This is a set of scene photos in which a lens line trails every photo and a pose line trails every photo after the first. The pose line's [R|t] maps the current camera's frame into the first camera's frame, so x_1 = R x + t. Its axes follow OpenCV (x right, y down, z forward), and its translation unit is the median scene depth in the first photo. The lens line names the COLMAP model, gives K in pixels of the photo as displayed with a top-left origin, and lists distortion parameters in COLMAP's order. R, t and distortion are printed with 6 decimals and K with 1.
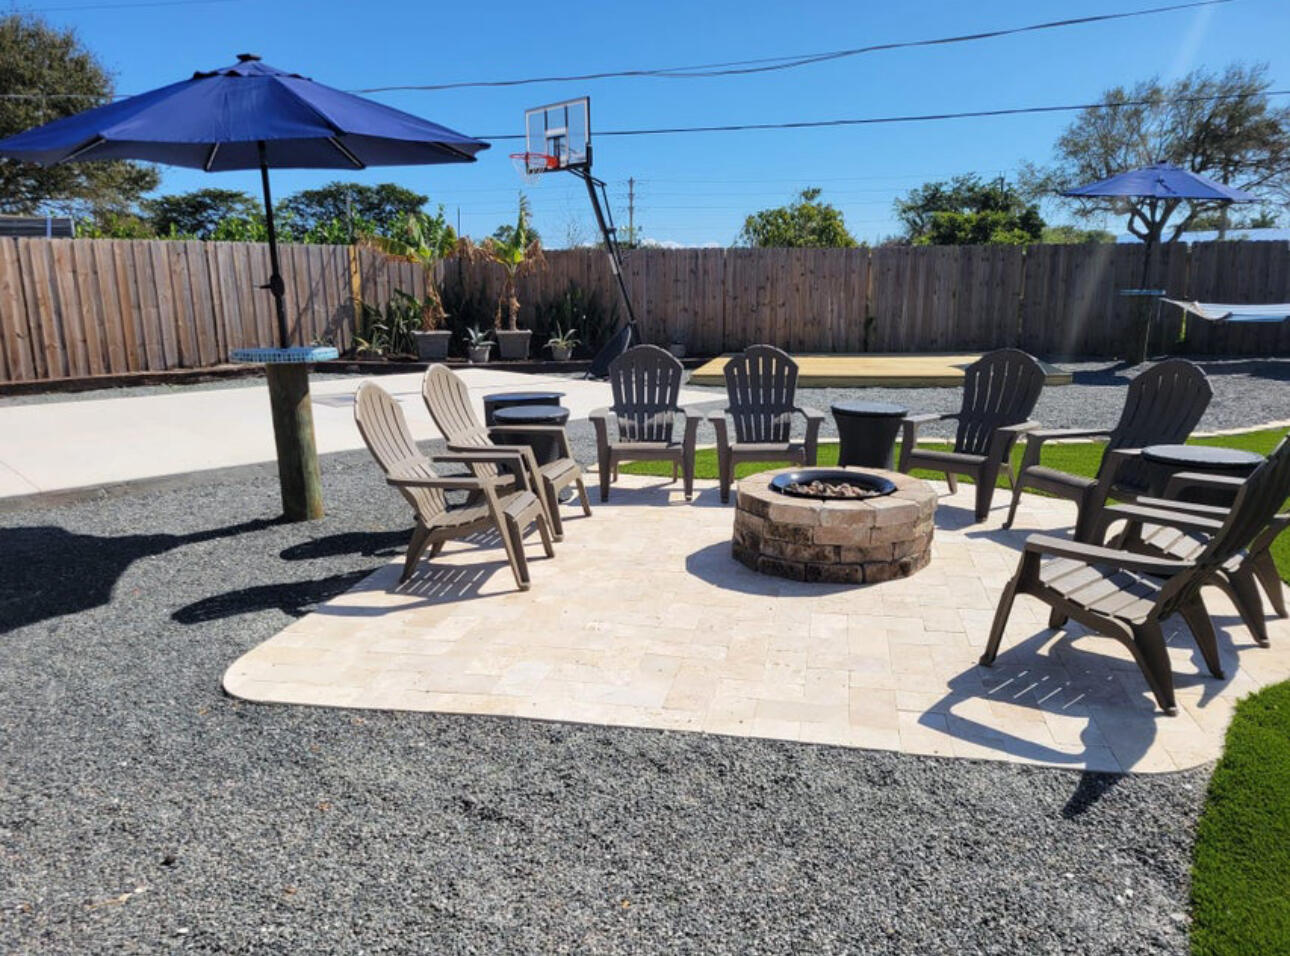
lens RADIAL K [[963.4, 0, 637.0], [0, 963.4, 476.7], [0, 0, 1]] dist [0.053140, -0.017117]
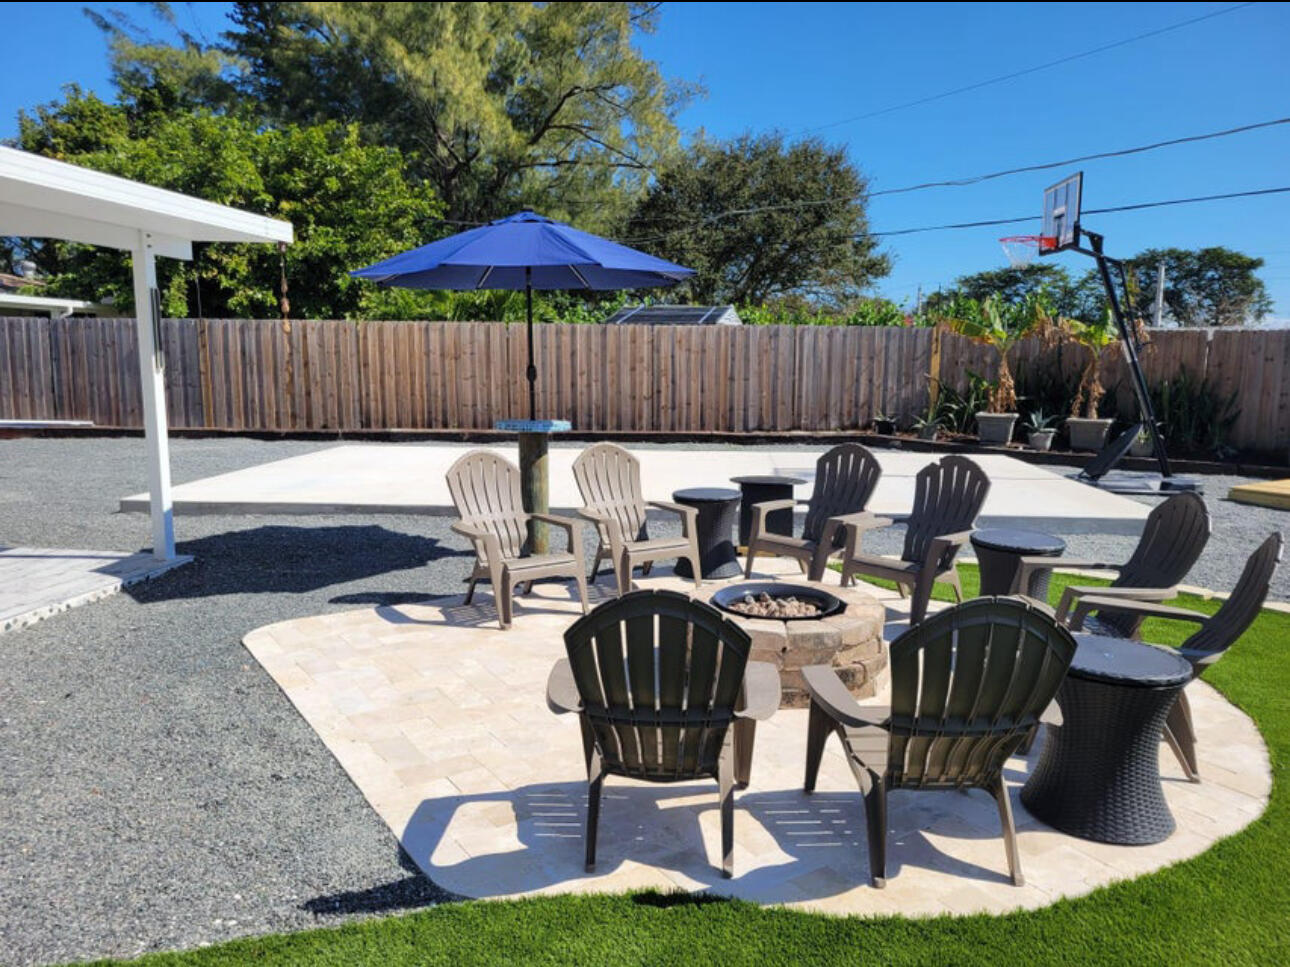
lens RADIAL K [[963.4, 0, 646.9], [0, 963.4, 486.3], [0, 0, 1]] dist [0.053140, -0.017117]
pose [[0.704764, 0.122010, -0.698872, 0.243519], [-0.163068, 0.986584, 0.007796, -0.029523], [0.690447, 0.108469, 0.715204, 0.068227]]
